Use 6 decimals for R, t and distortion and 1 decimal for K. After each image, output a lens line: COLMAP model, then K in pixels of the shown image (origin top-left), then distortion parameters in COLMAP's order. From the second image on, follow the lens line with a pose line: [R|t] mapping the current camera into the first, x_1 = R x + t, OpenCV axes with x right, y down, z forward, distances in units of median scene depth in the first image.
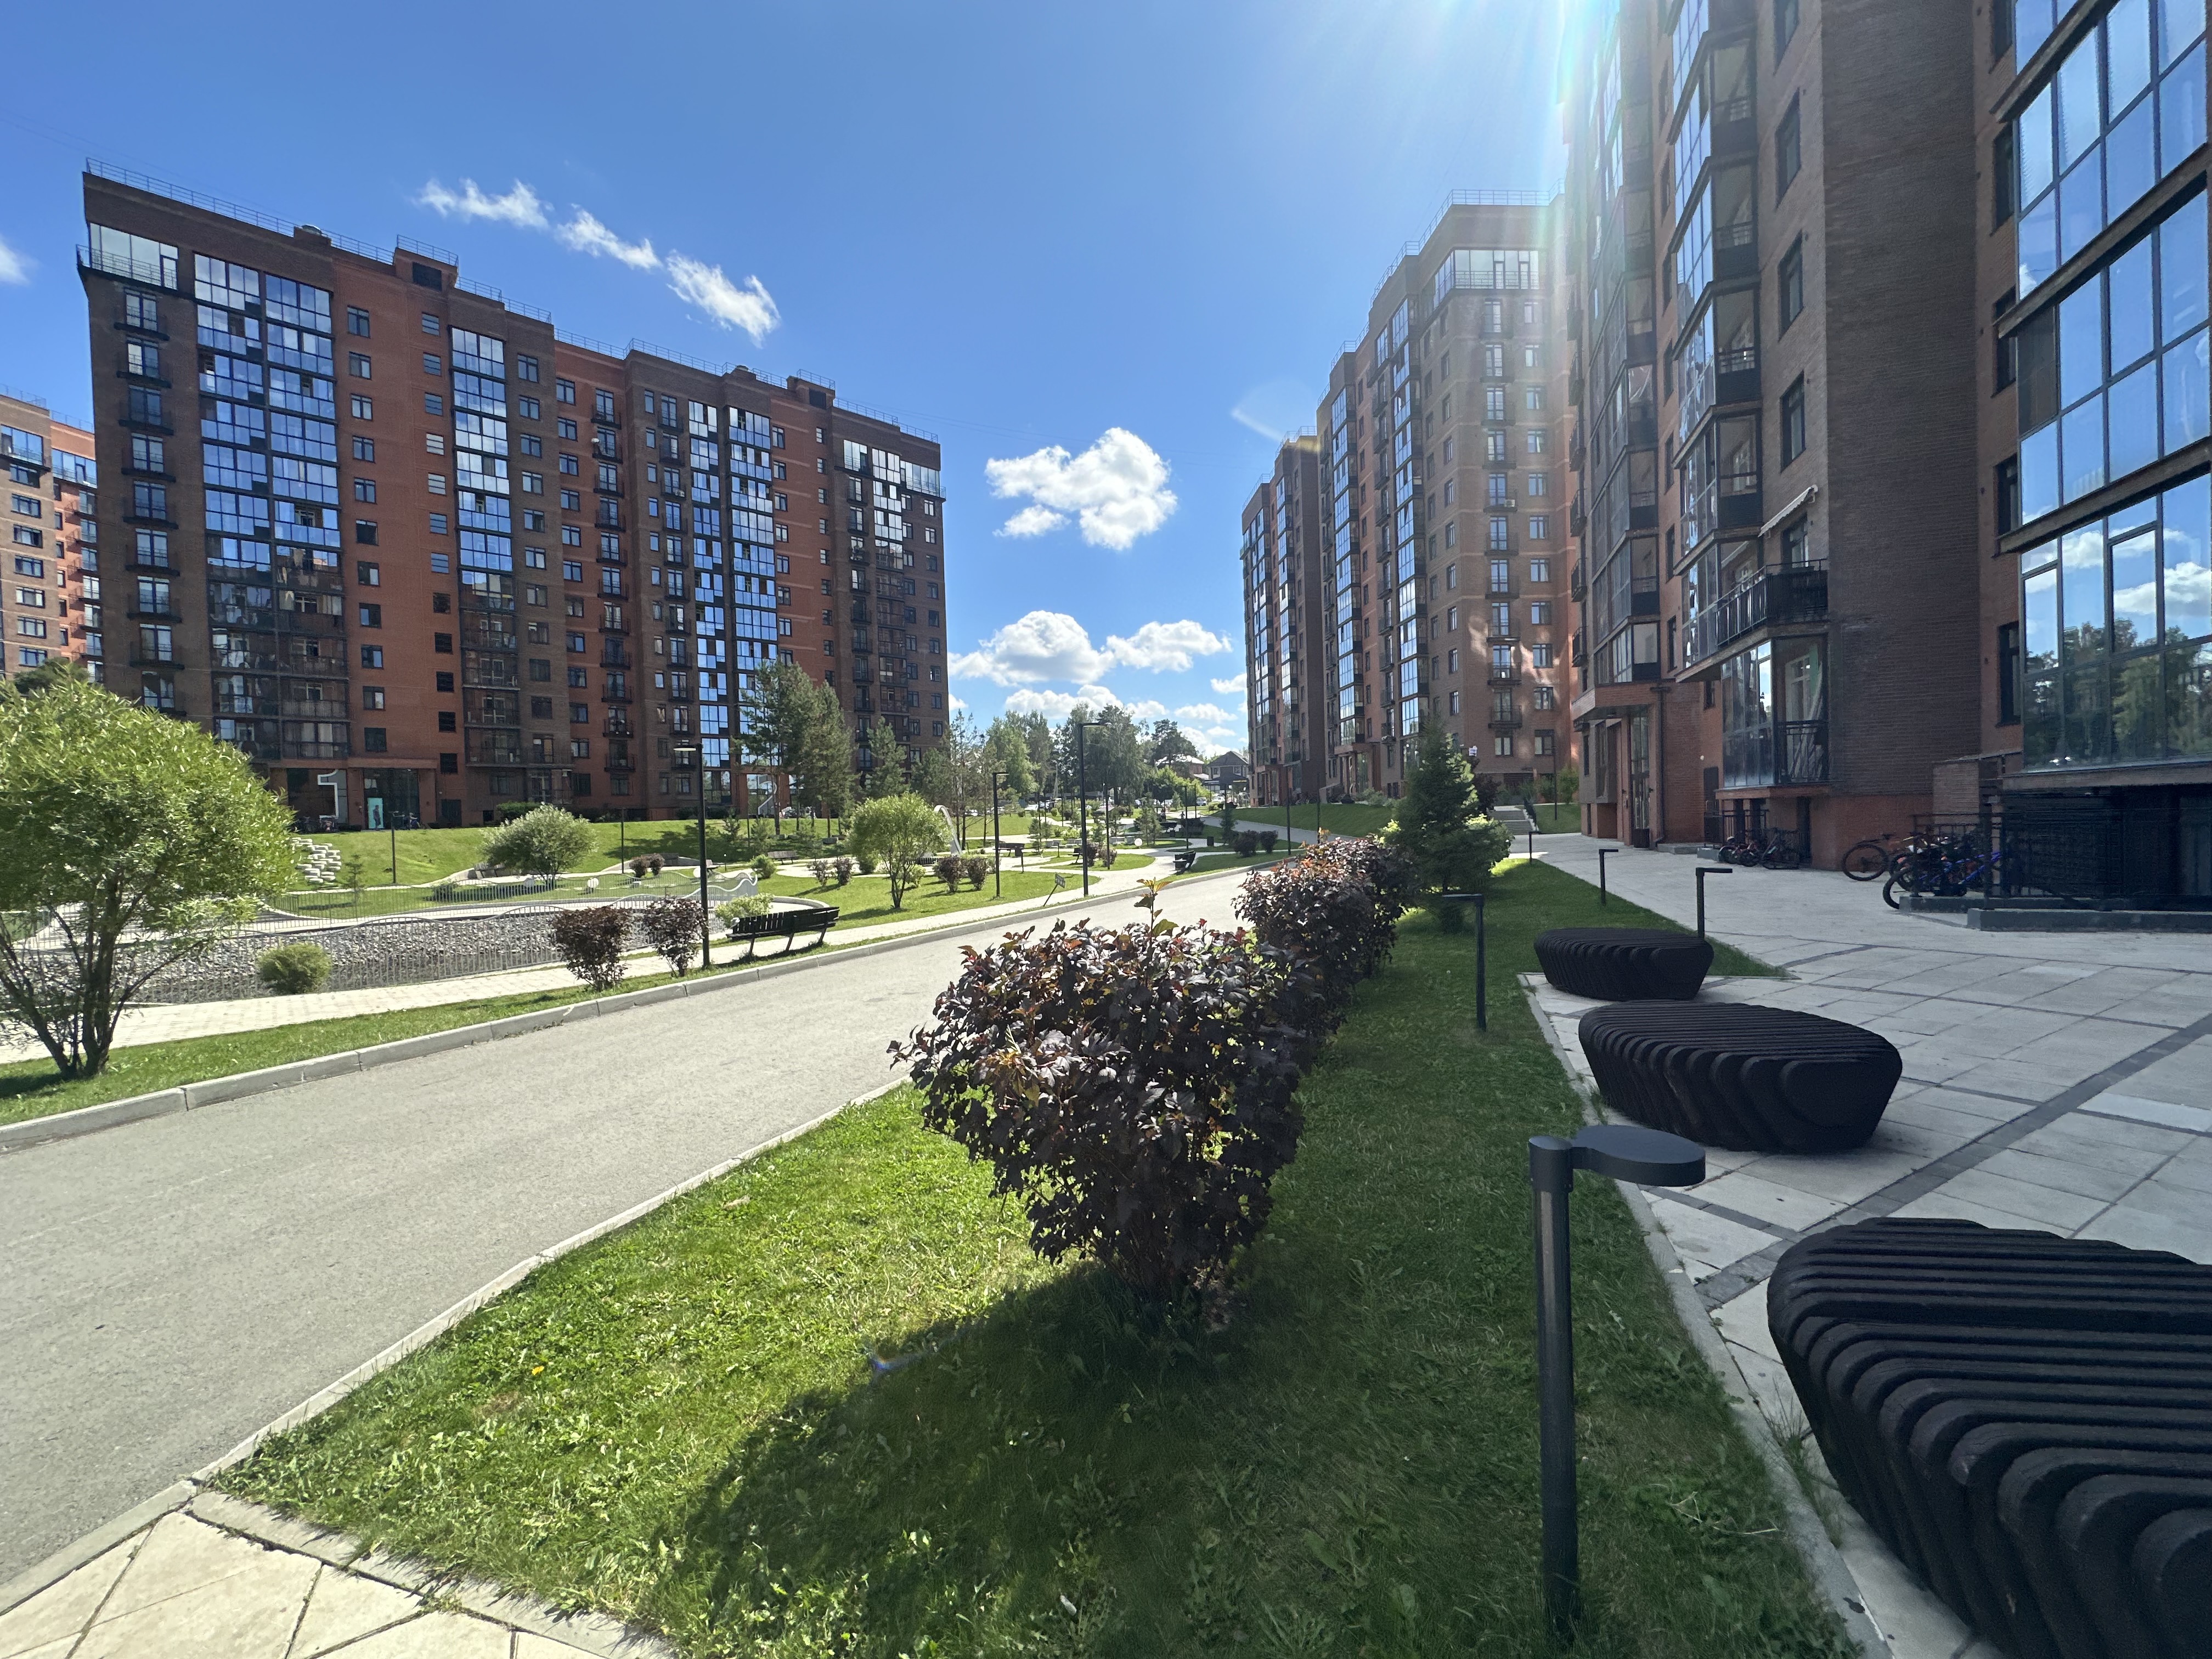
lens RADIAL K [[885.2, 0, 1105.7], [0, 885.2, 832.1], [0, 0, 1]] dist [-0.004425, 0.000996]
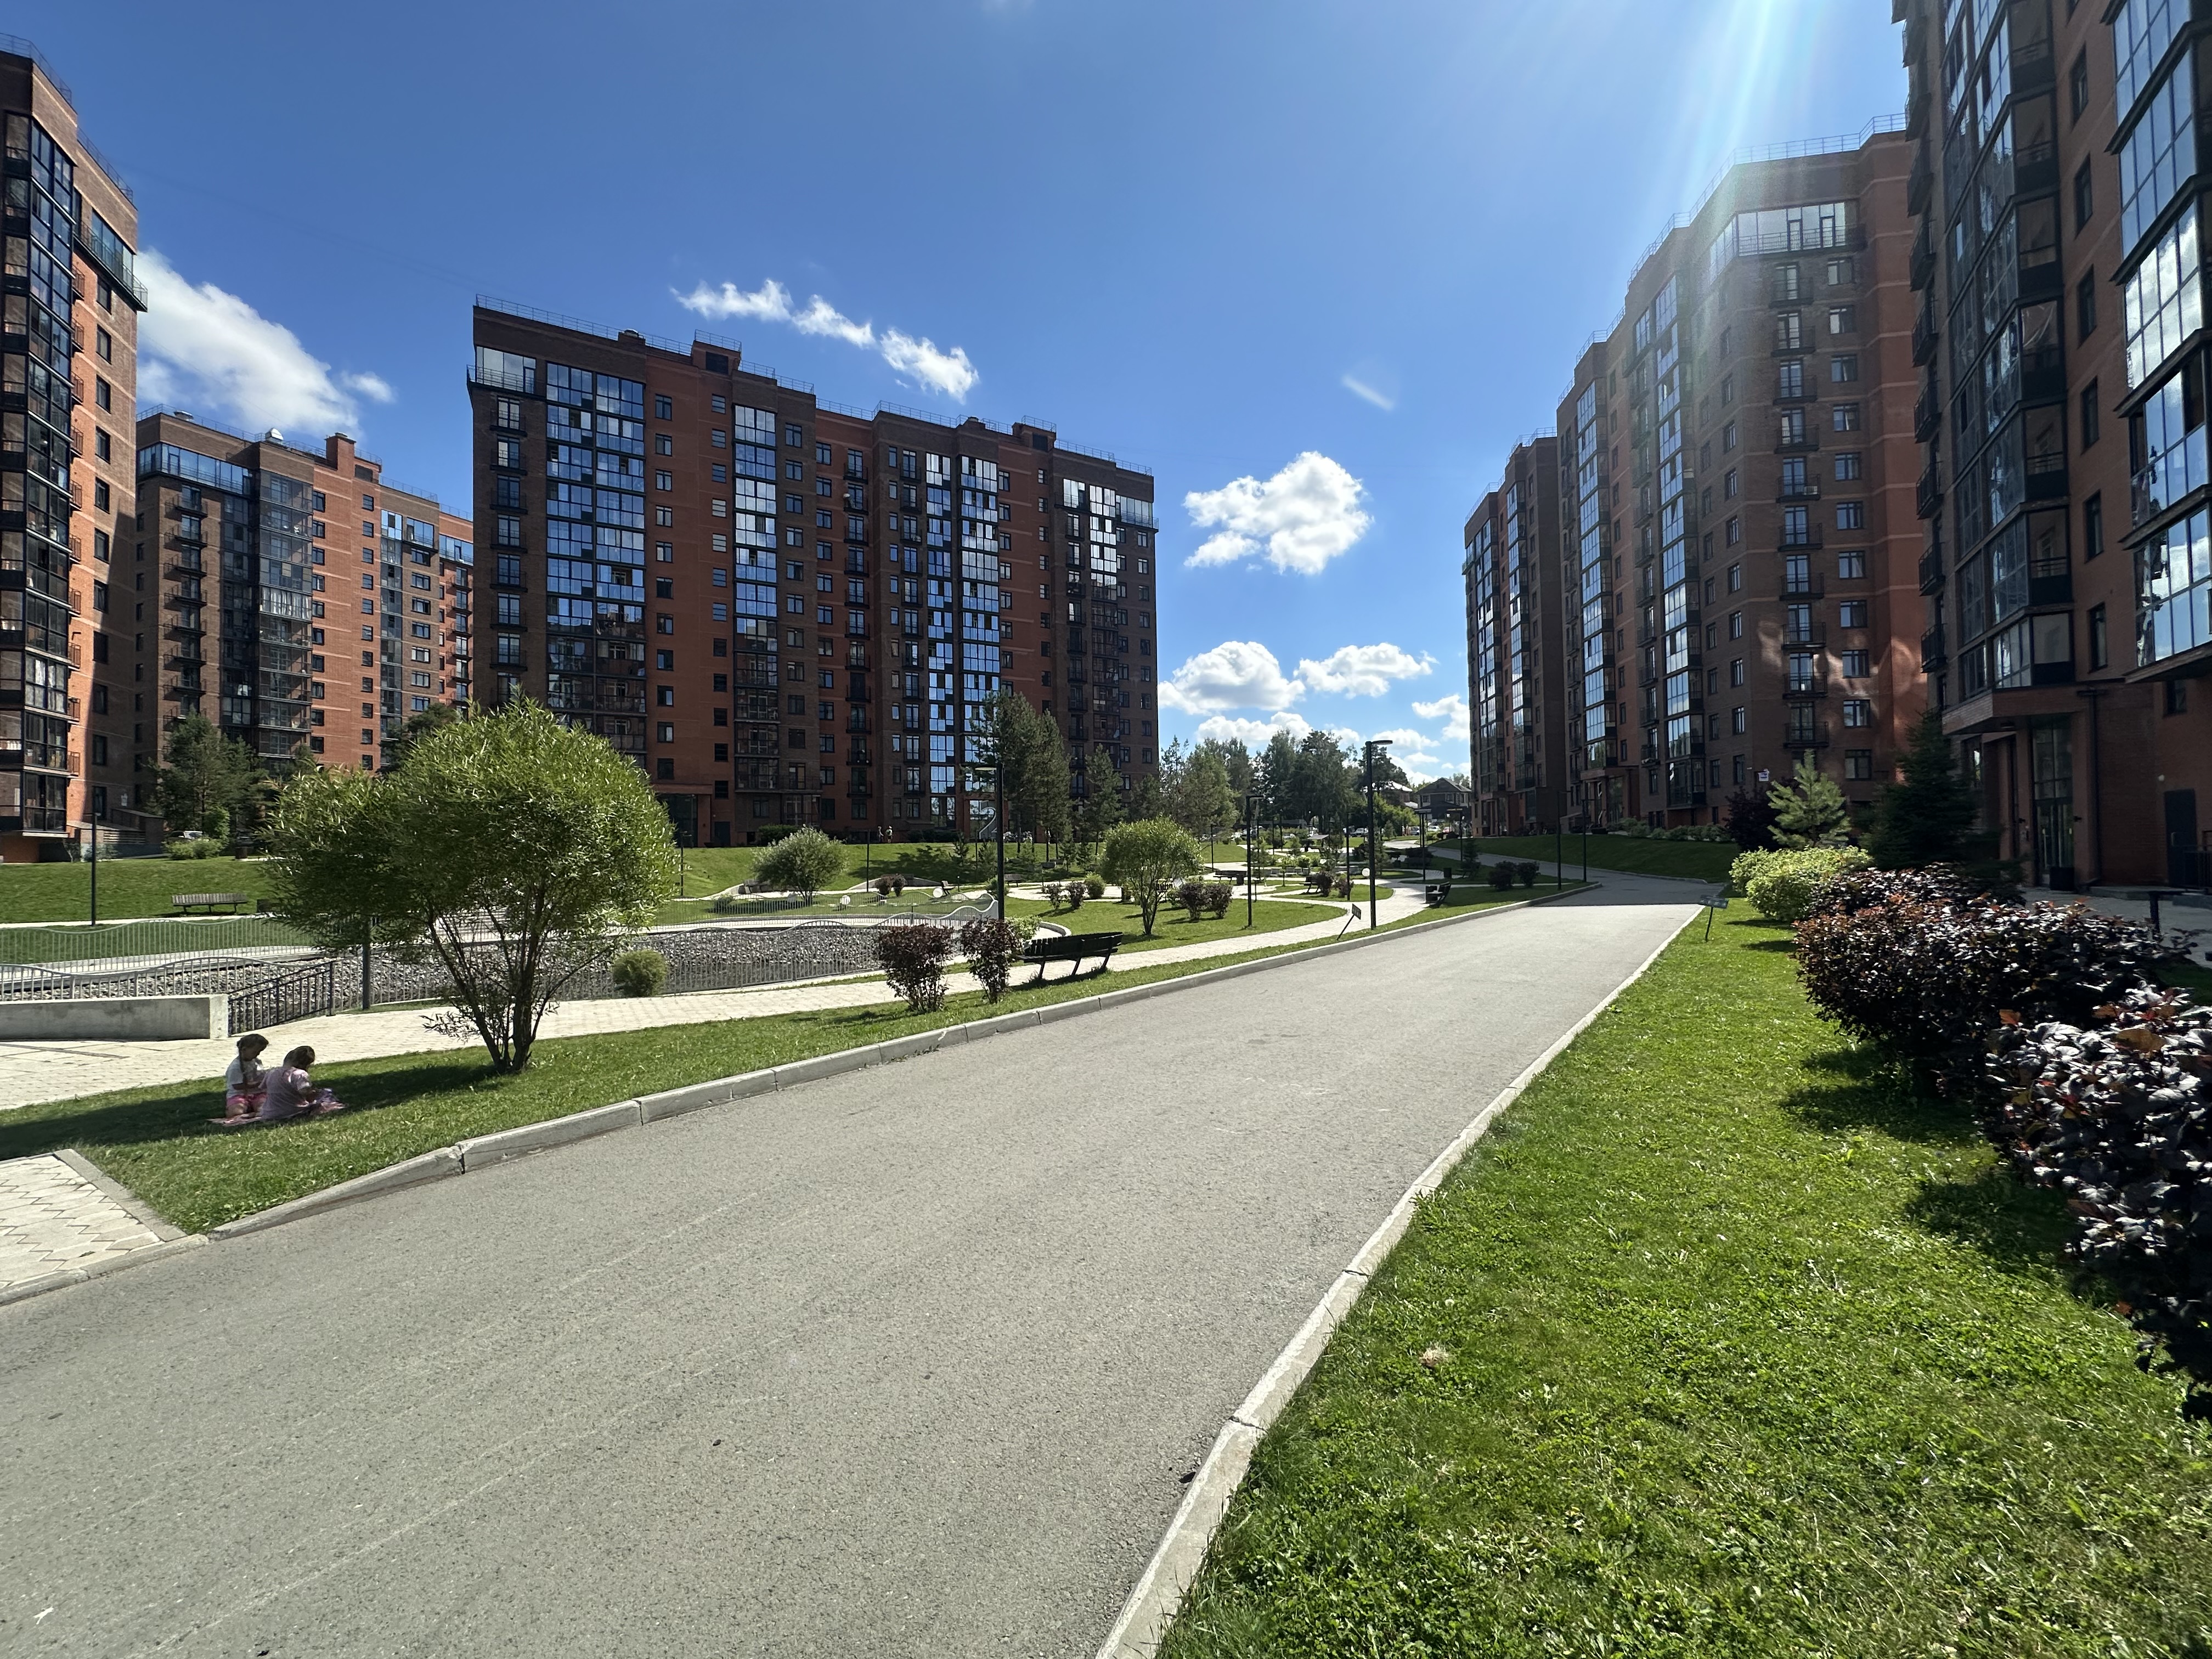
lens RADIAL K [[885.2, 0, 1103.9], [0, 885.2, 832.1], [0, 0, 1]] dist [-0.004425, 0.000996]
pose [[0.976629, 0.009814, -0.214706, -0.029582], [-0.016620, 0.999414, -0.029919, 0.001266], [0.214286, 0.032789, 0.976220, 0.012961]]
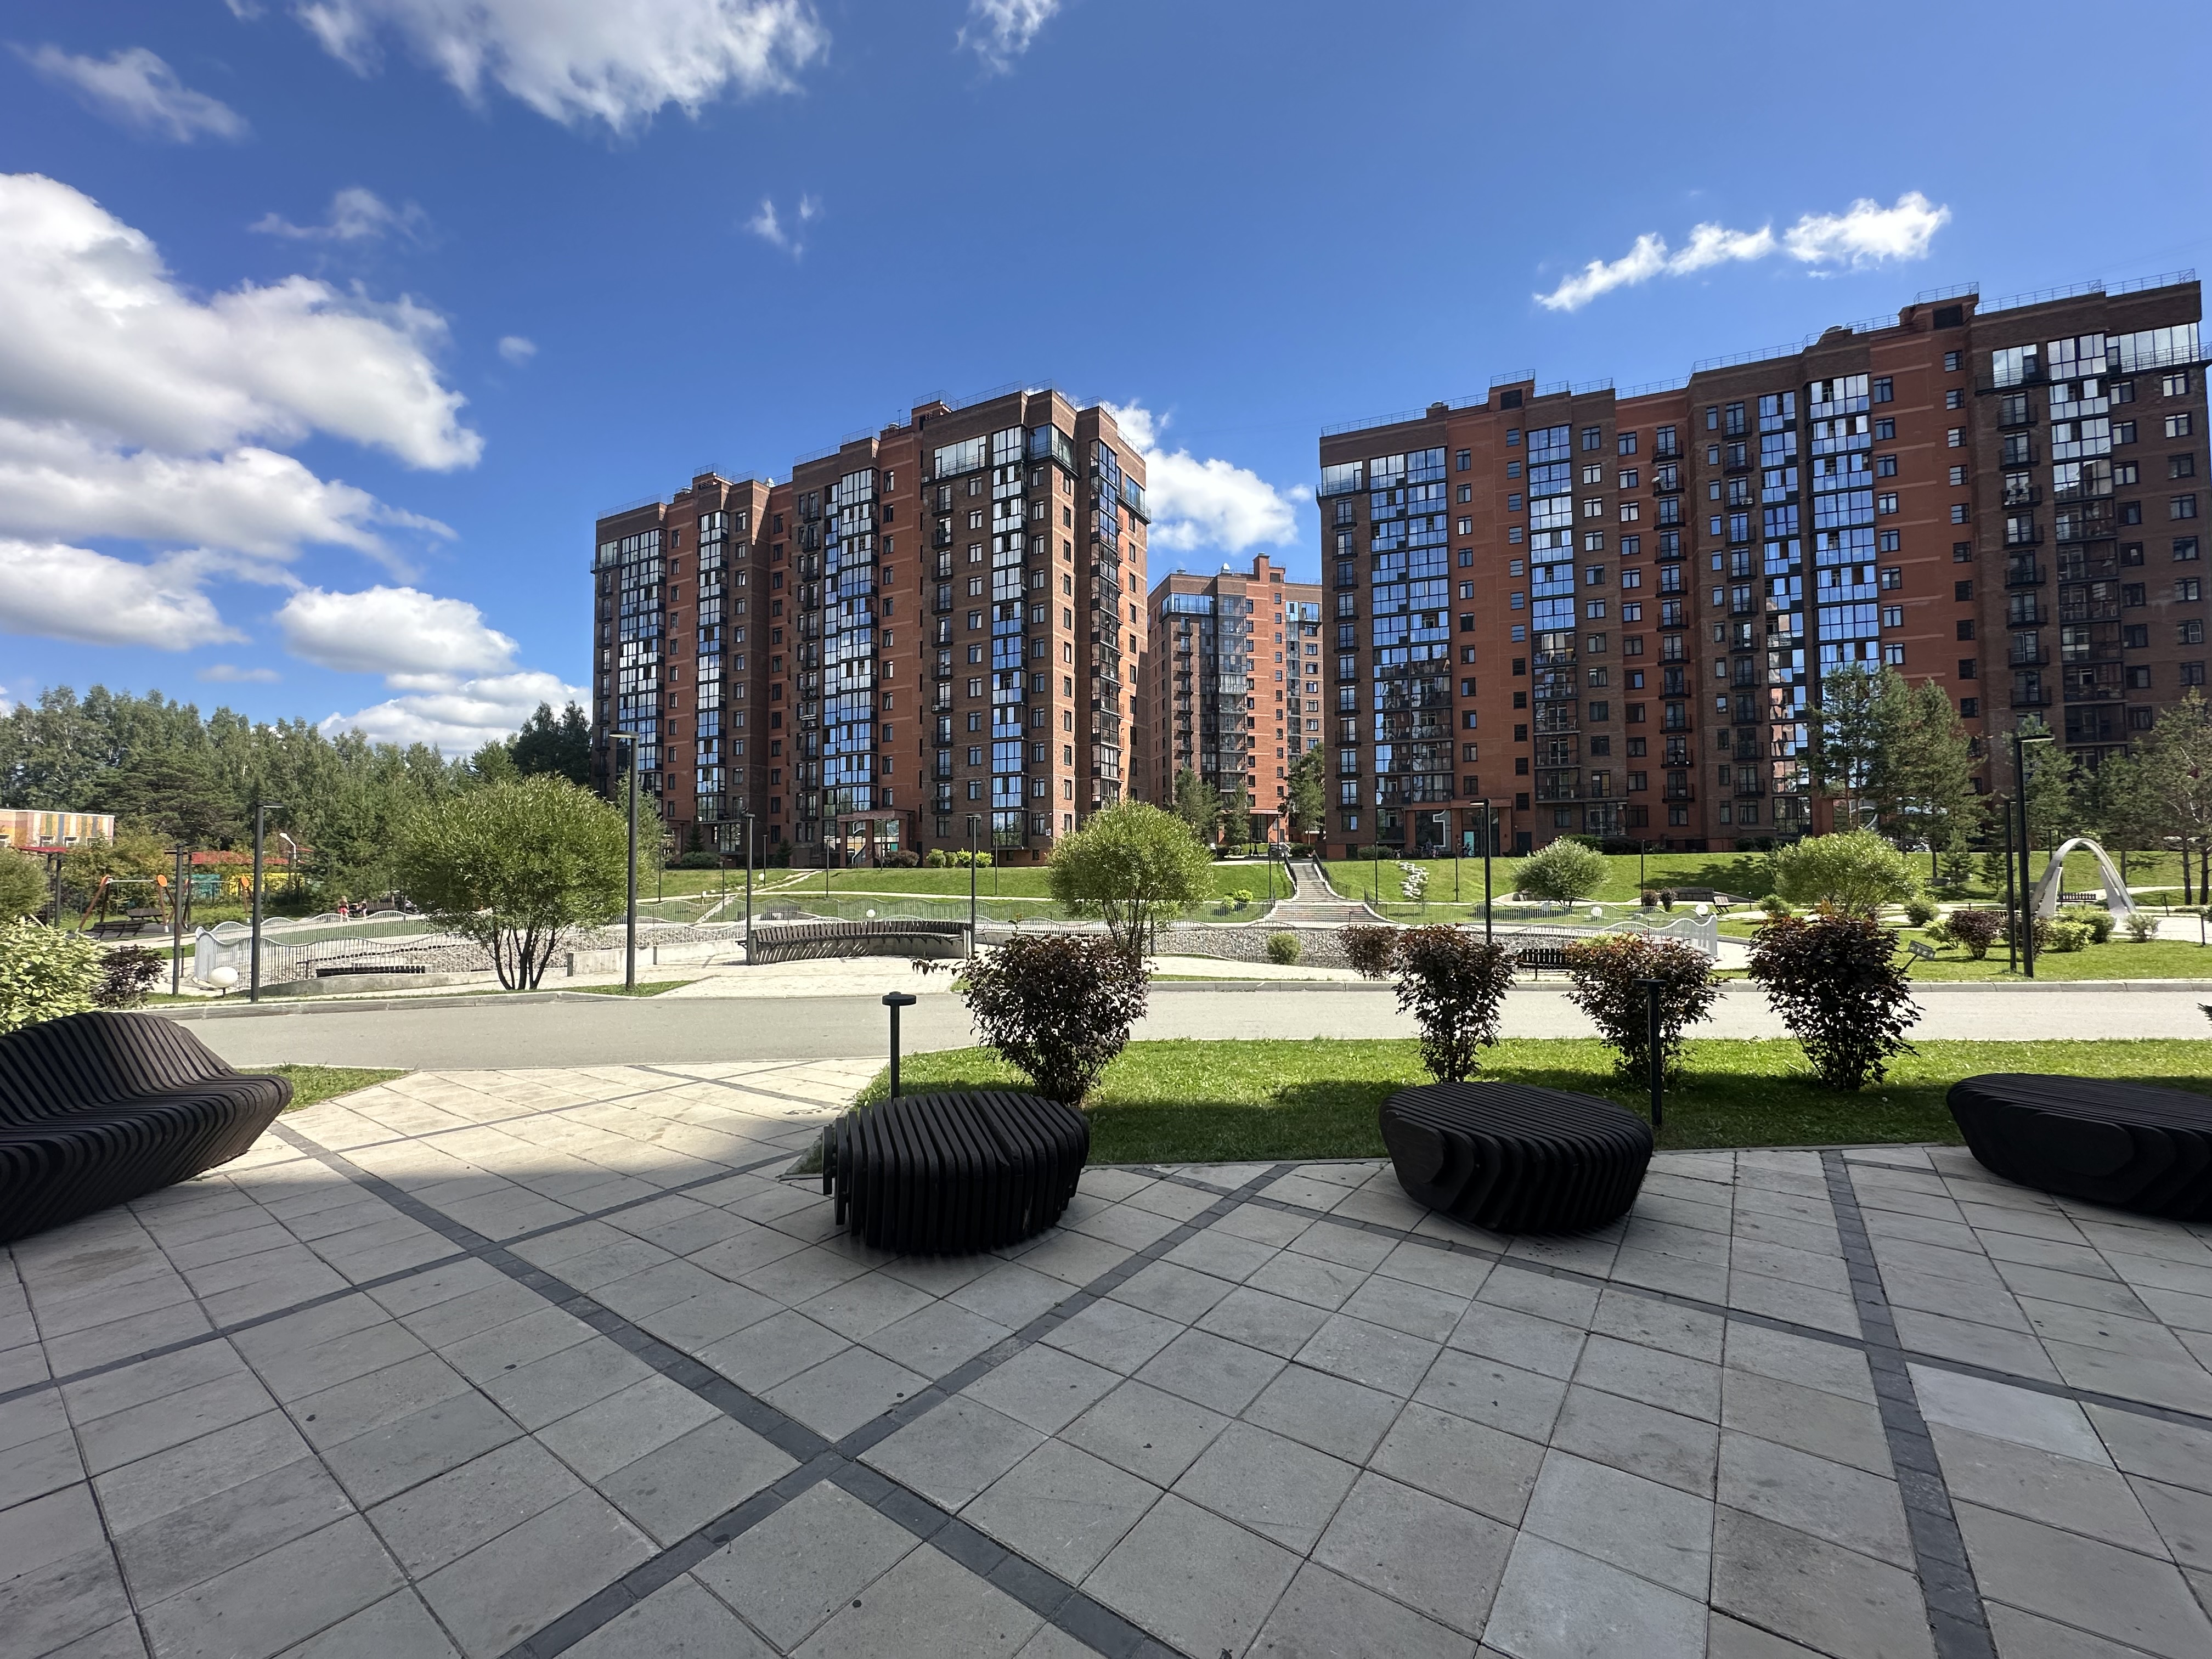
lens RADIAL K [[885.2, 0, 1107.1], [0, 885.2, 838.1], [0, 0, 1]] dist [-0.004425, 0.000996]
pose [[0.416300, -0.000926, -0.909227, 0.094192], [-0.019819, 0.999753, -0.010093, -0.005886], [0.909011, 0.022221, 0.416179, 0.006644]]
